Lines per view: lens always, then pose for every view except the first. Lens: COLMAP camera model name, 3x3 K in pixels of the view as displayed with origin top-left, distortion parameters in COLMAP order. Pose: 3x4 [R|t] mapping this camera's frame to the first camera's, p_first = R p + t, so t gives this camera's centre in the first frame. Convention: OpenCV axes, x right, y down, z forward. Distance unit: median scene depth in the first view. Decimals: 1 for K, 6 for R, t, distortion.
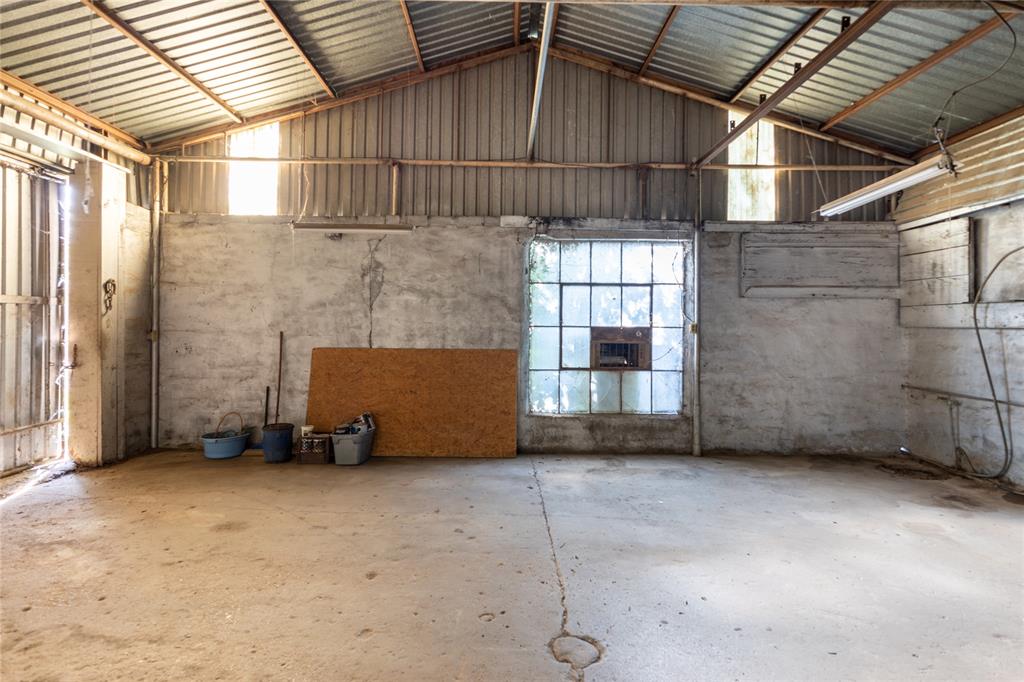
lens RADIAL K [[528.0, 0, 490.5], [0, 528.0, 321.7], [0, 0, 1]] dist [0.006482, 0.000142]
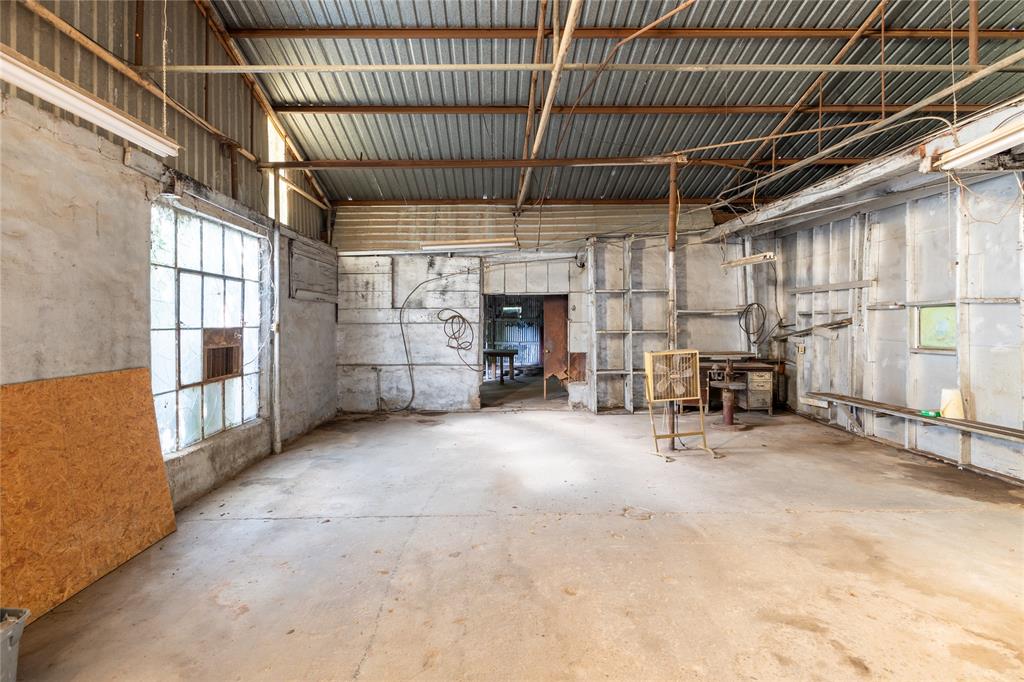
lens RADIAL K [[528.0, 0, 490.5], [0, 528.0, 321.7], [0, 0, 1]] dist [0.006482, 0.000142]
pose [[-0.054535, -0.010275, 0.998459, -0.615355], [0.001932, 0.999944, 0.010396, -0.007649], [-0.998510, 0.002496, -0.054513, 0.626094]]
